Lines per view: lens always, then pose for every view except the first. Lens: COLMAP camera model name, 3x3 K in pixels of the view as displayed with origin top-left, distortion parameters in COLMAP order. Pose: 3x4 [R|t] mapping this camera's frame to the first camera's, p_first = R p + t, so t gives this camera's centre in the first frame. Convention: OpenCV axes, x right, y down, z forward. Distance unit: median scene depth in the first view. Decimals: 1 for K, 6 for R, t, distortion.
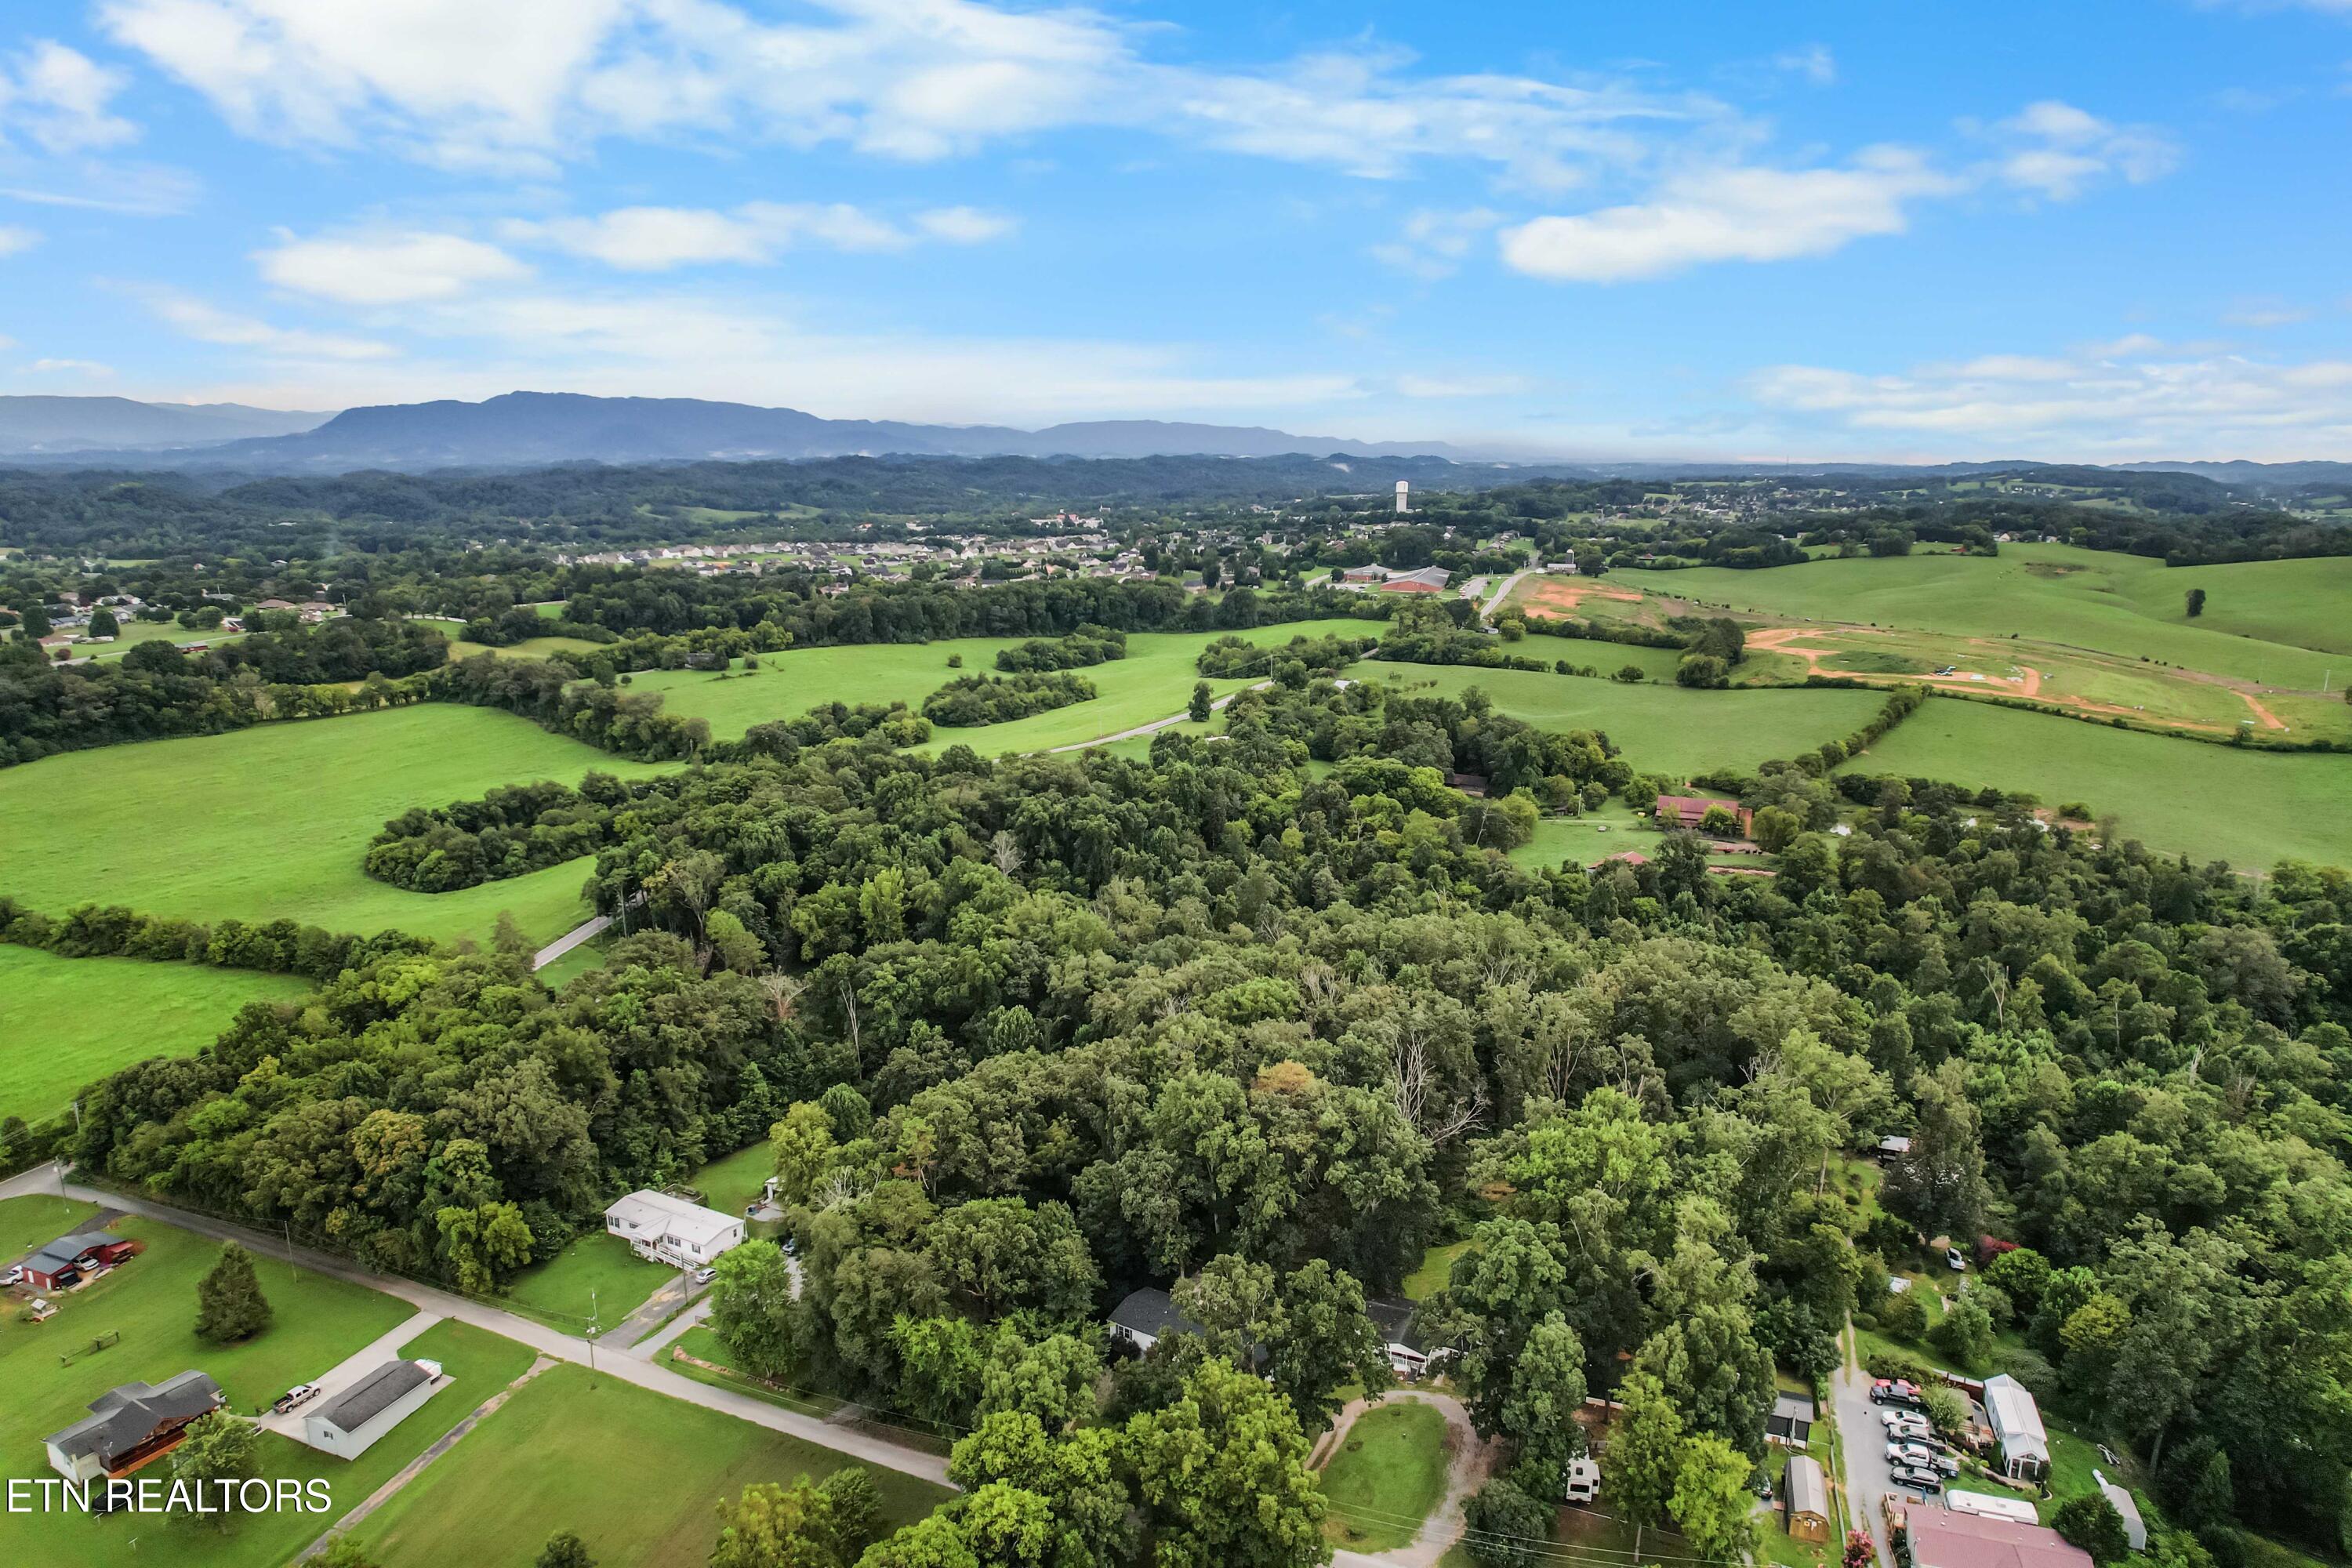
lens RADIAL K [[1497.3, 0, 1176.0], [0, 1497.3, 784.0], [0, 0, 1]] dist [-0.071111, 0.066268]
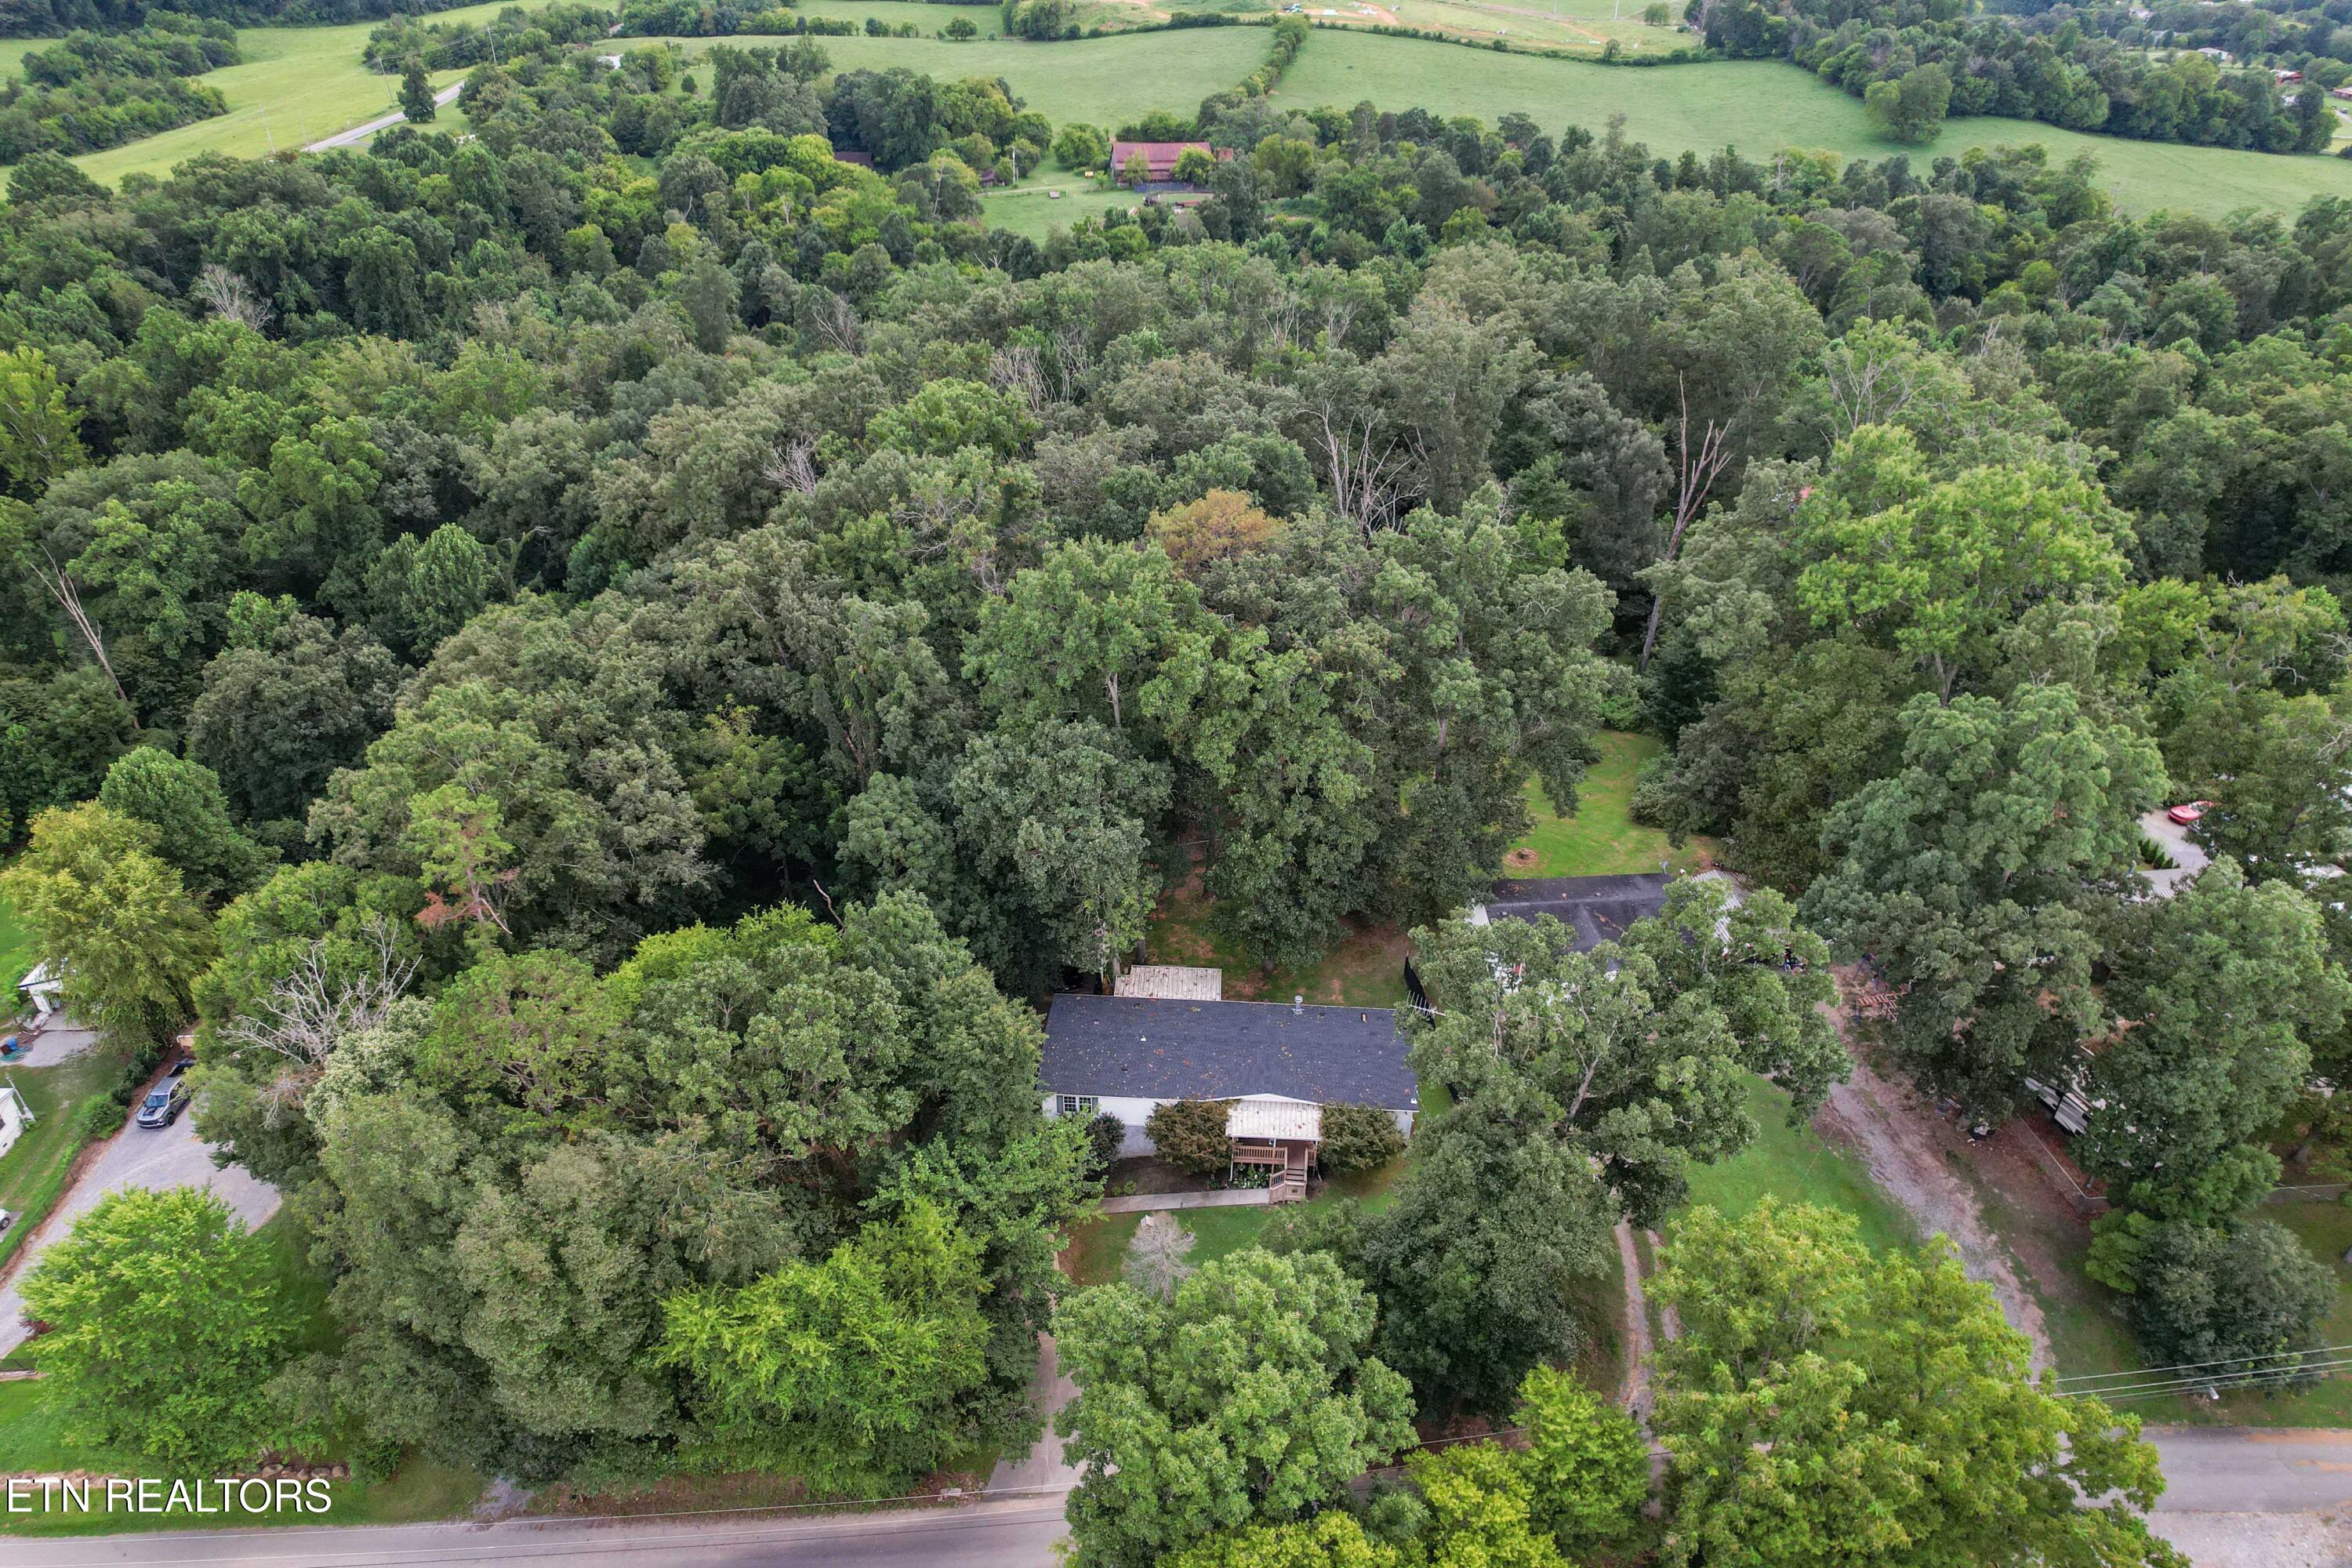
lens RADIAL K [[1540.6, 0, 1153.6], [0, 1540.6, 810.9], [0, 0, 1]] dist [-0.075102, 0.069633]
pose [[0.877307, -0.256070, 0.405907, -0.058350], [0.098560, 0.923866, 0.369806, 0.030885], [-0.469700, -0.284428, 0.835753, 0.184068]]
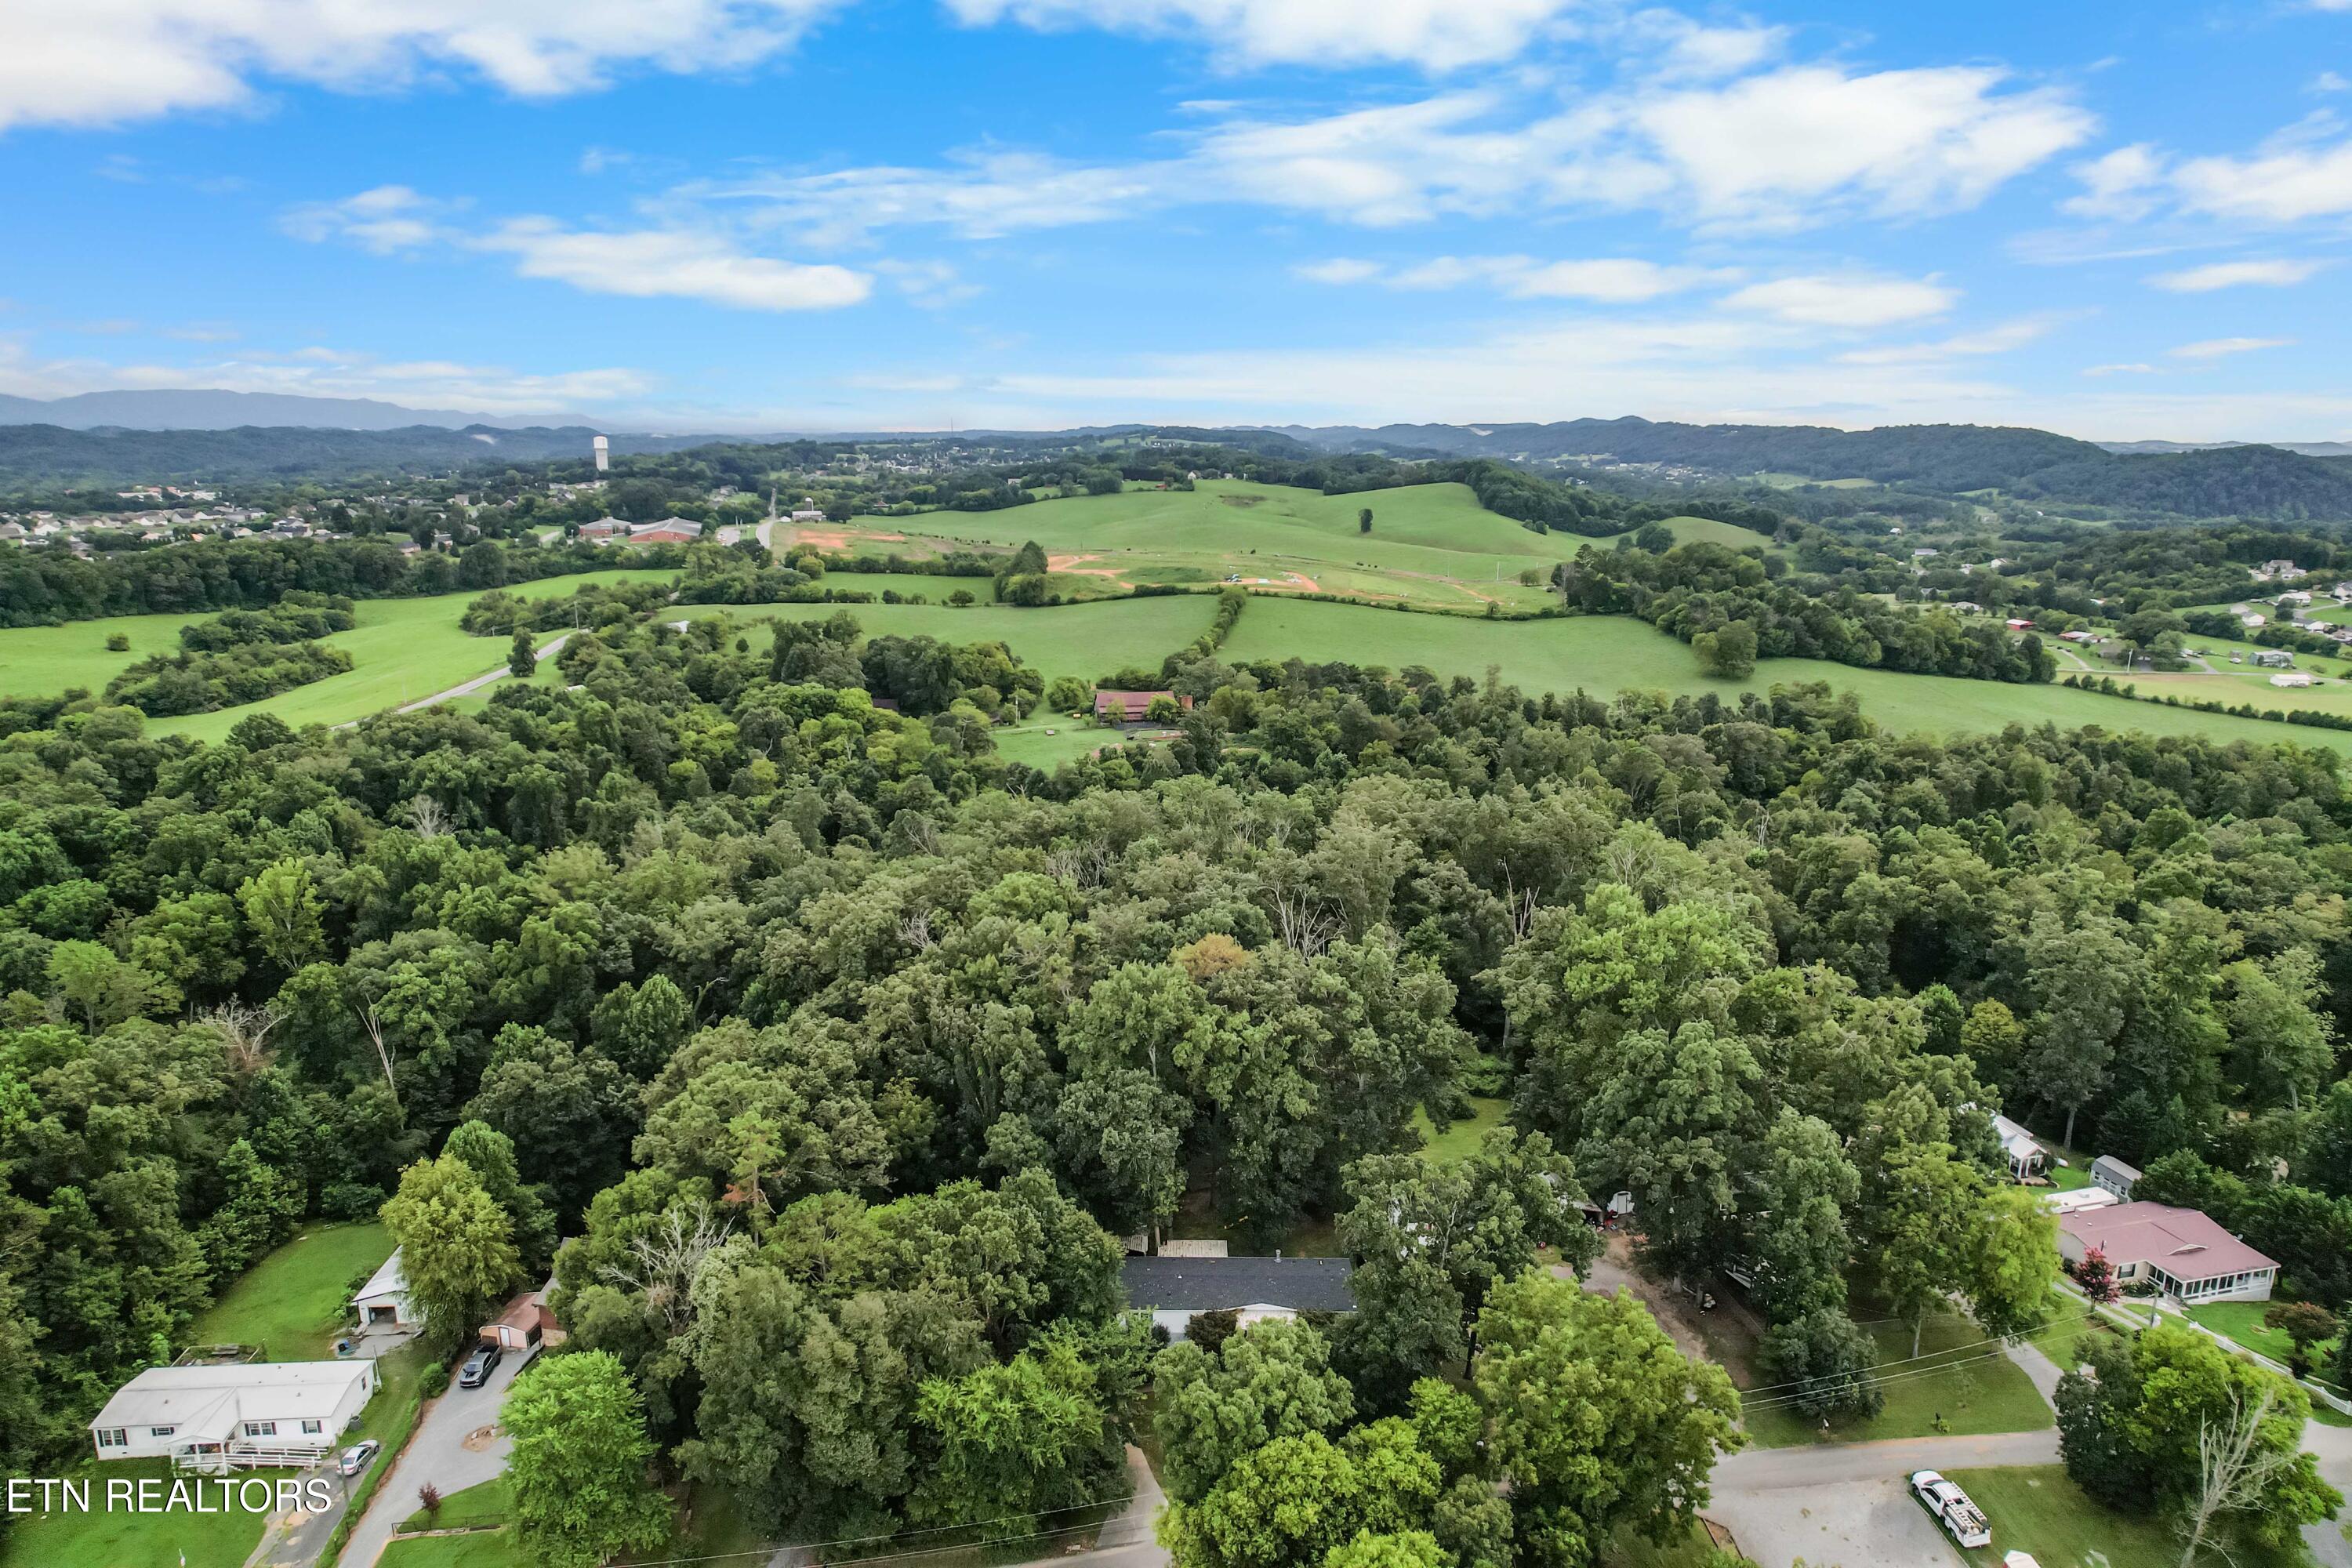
lens RADIAL K [[1497.3, 0, 1176.0], [0, 1497.3, 784.0], [0, 0, 1]] dist [-0.071111, 0.066268]
pose [[0.854224, -0.119091, 0.506082, -0.111167], [0.110463, 0.992761, 0.047163, 0.021728], [-0.508035, 0.015615, 0.861195, 0.106470]]
